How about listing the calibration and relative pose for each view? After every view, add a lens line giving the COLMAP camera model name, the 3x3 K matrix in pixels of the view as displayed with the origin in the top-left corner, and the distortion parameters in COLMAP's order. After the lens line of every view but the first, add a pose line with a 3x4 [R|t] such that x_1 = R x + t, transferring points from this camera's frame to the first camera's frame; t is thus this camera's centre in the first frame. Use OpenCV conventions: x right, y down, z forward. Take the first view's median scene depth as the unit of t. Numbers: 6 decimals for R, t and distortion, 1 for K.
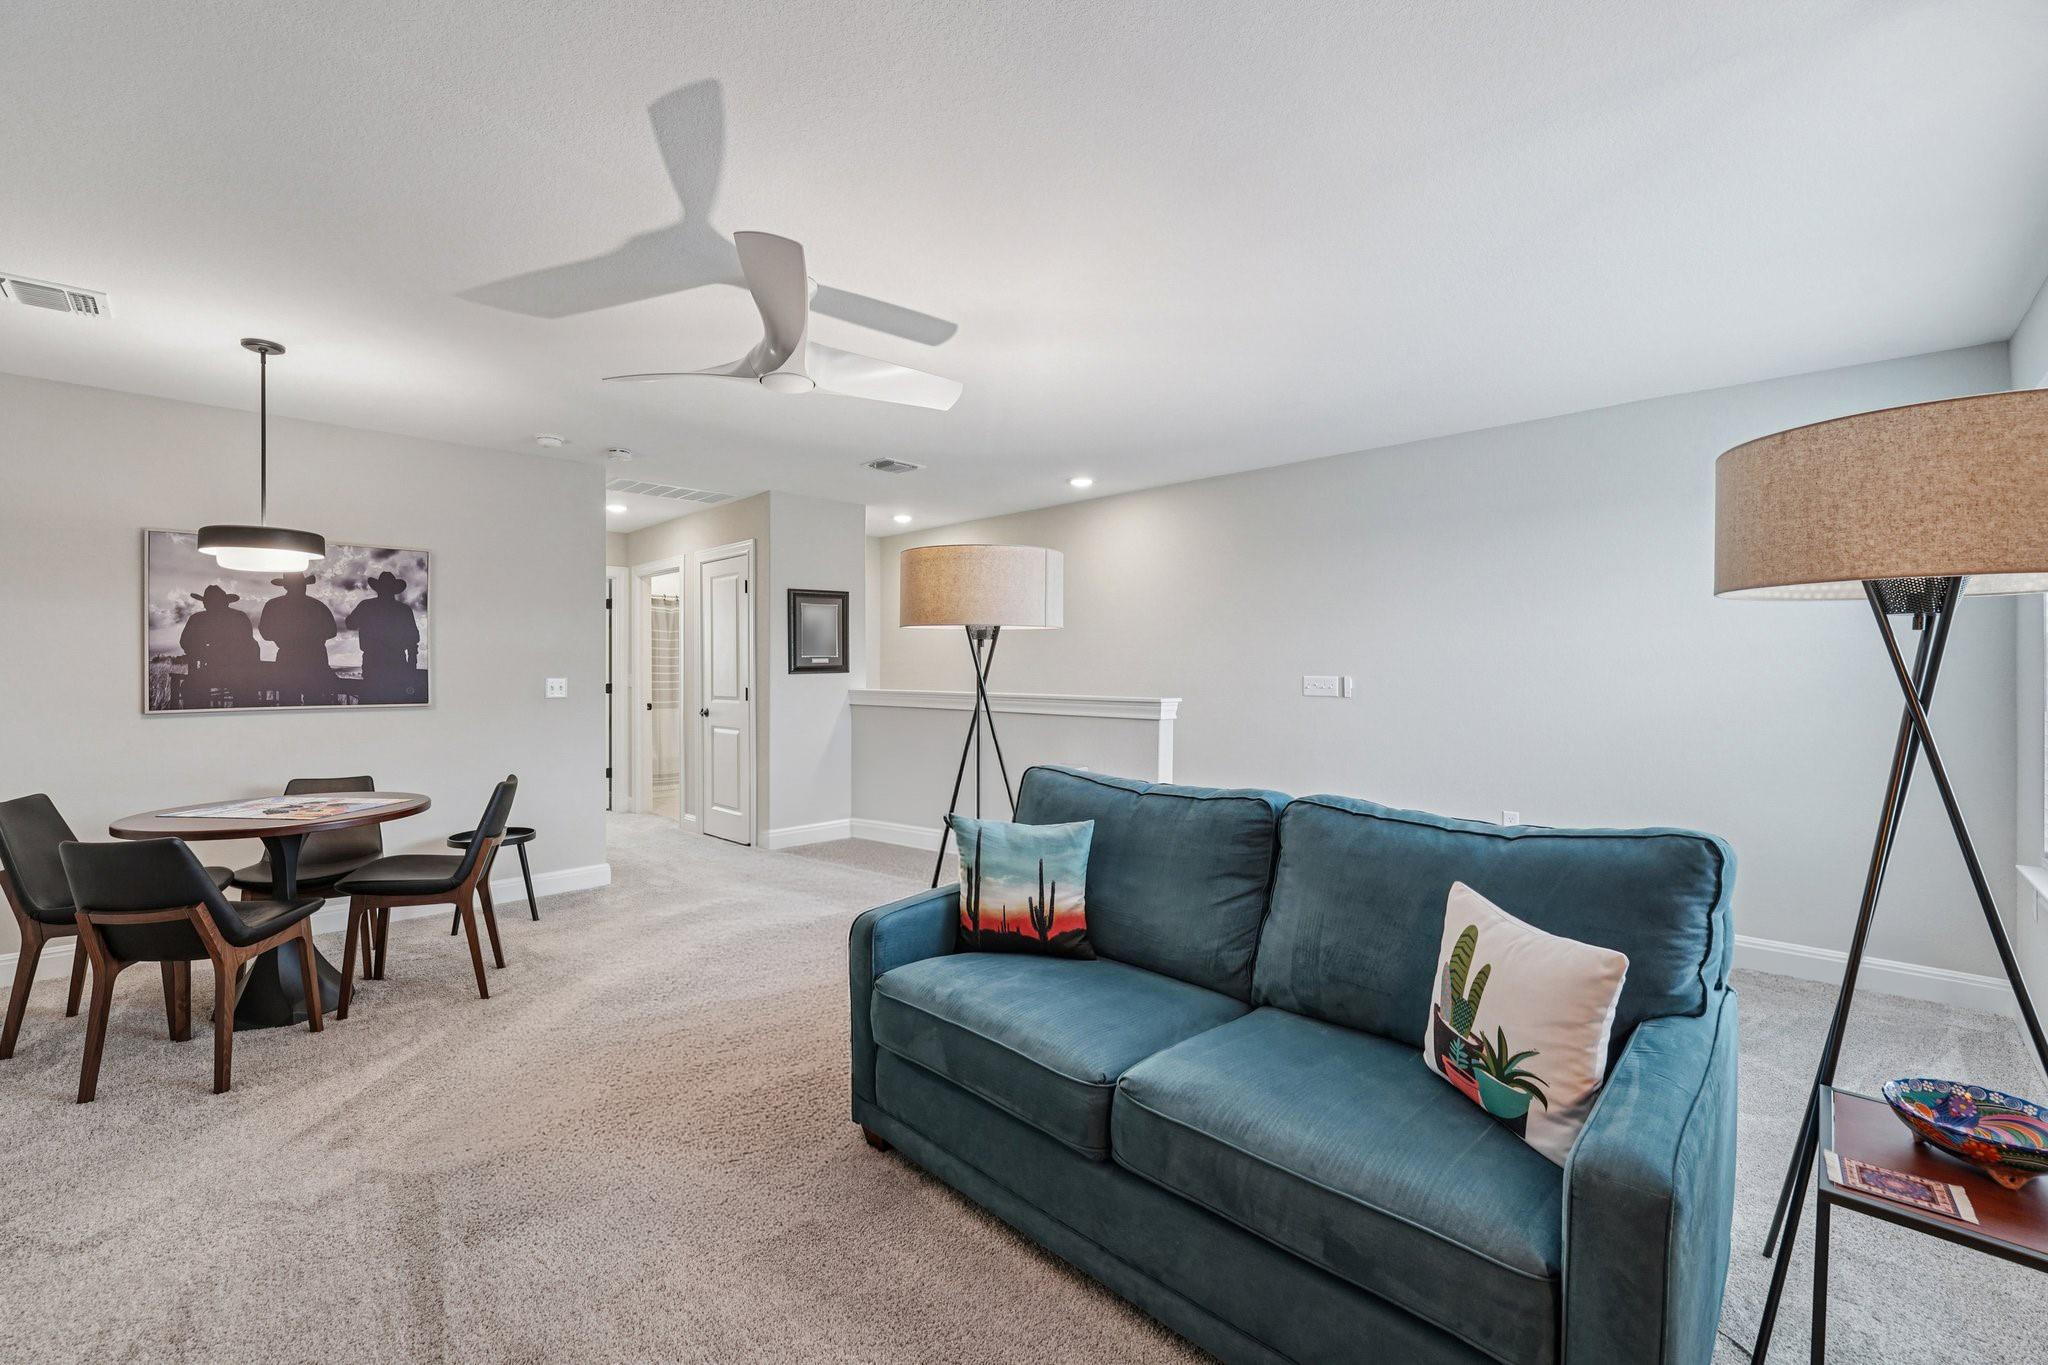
lens RADIAL K [[844.5, 0, 1006.4], [0, 844.5, 681.8], [0, 0, 1]] dist [-0.018736, 0.000084]
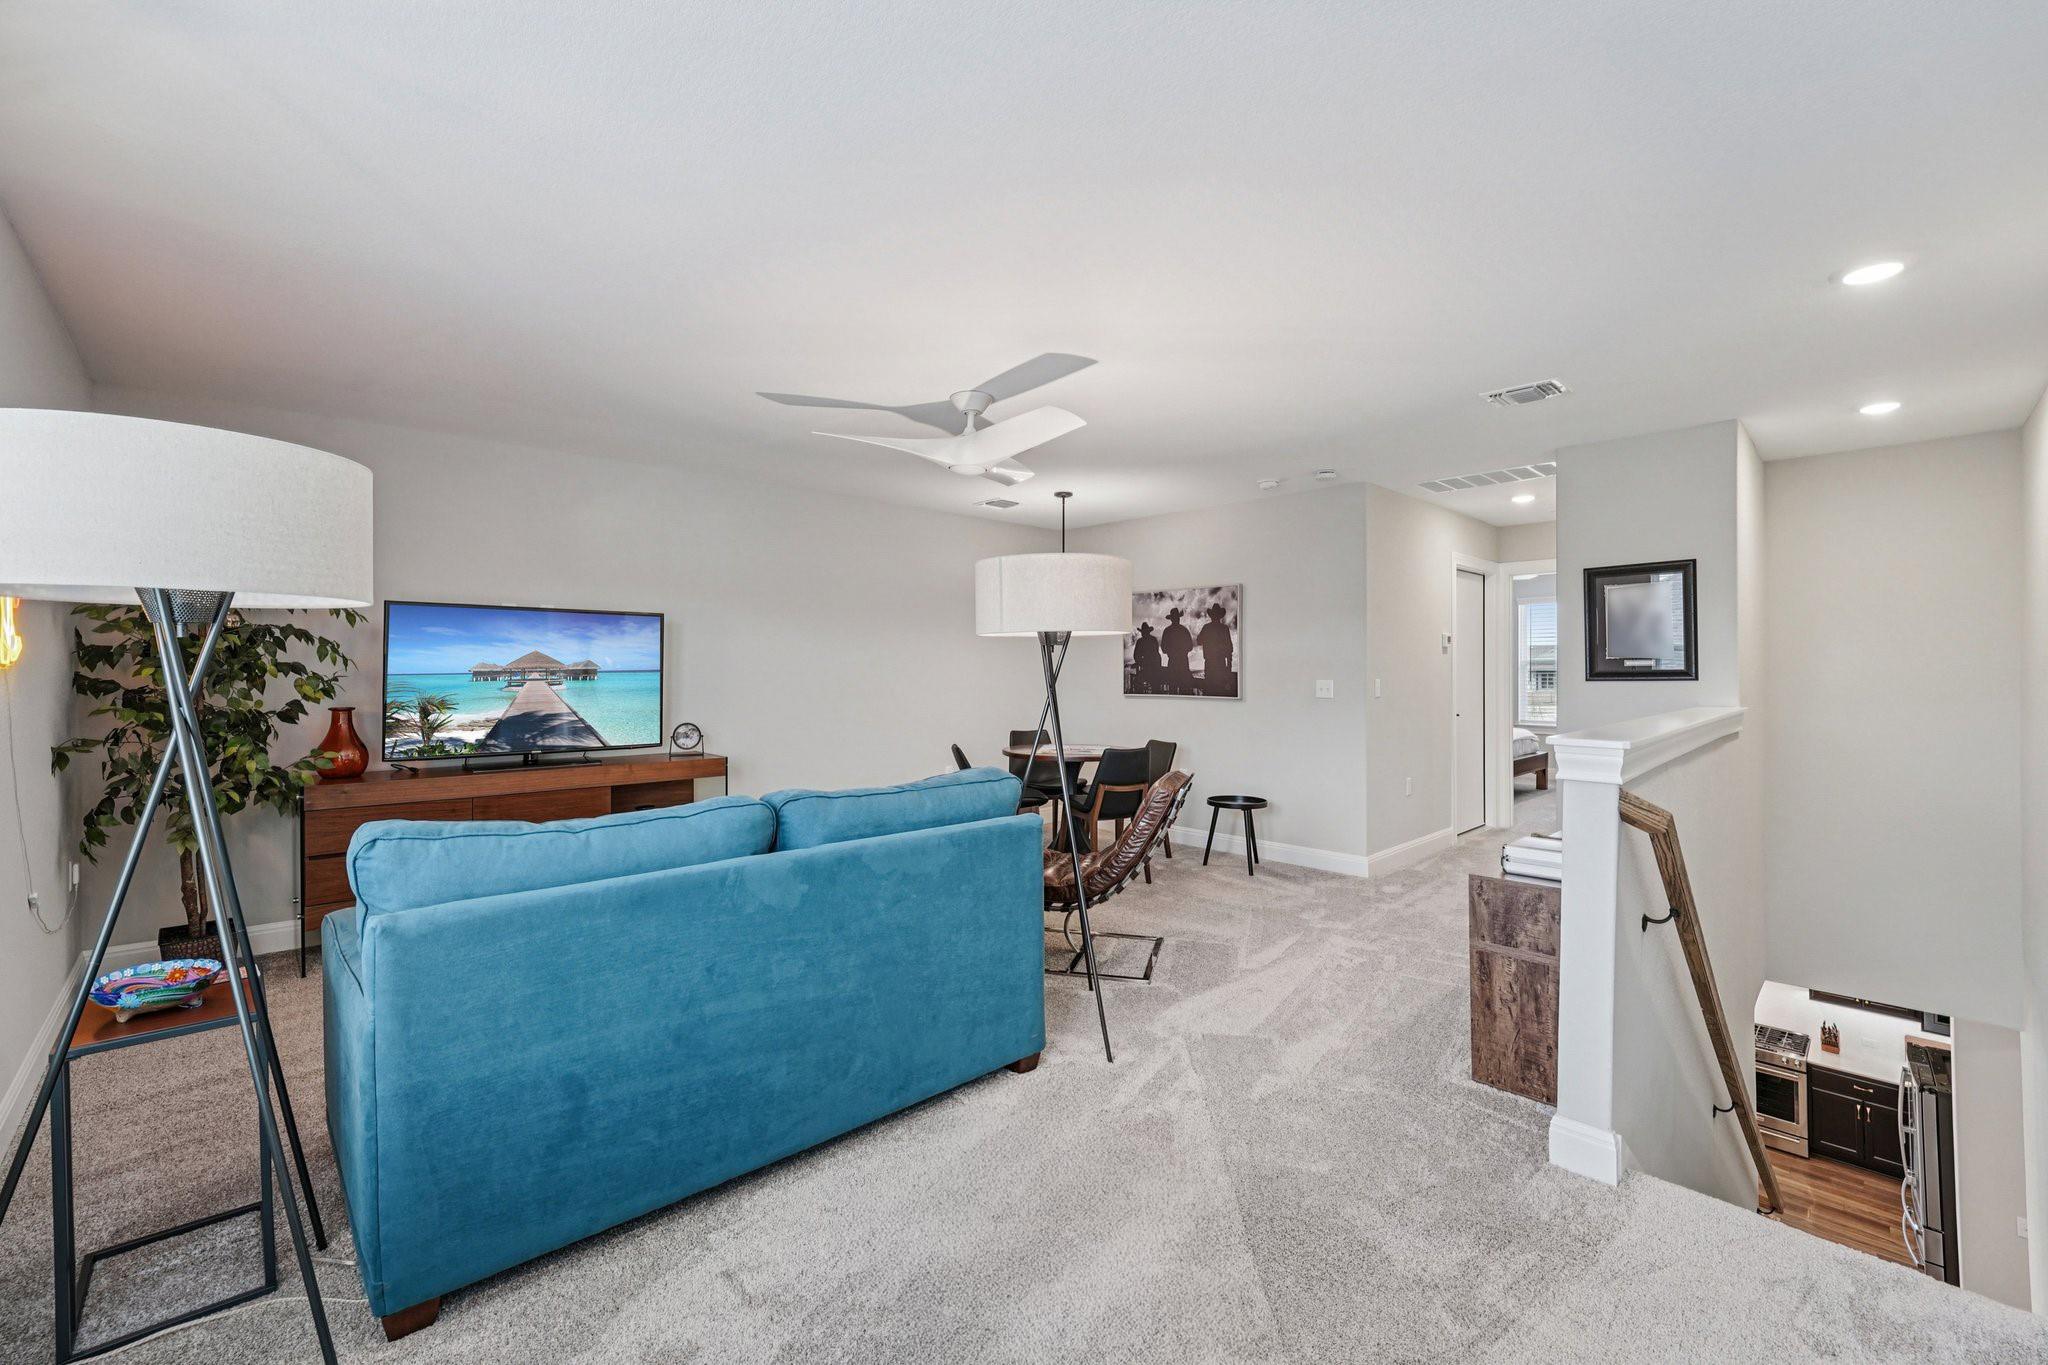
lens RADIAL K [[844.5, 0, 1006.4], [0, 844.5, 681.8], [0, 0, 1]] dist [-0.018736, 0.000084]
pose [[-0.055922, 0.017626, -0.998280, 0.739043], [-0.017330, 0.999676, 0.018621, -0.018777], [0.998285, 0.018341, -0.055598, 0.741177]]
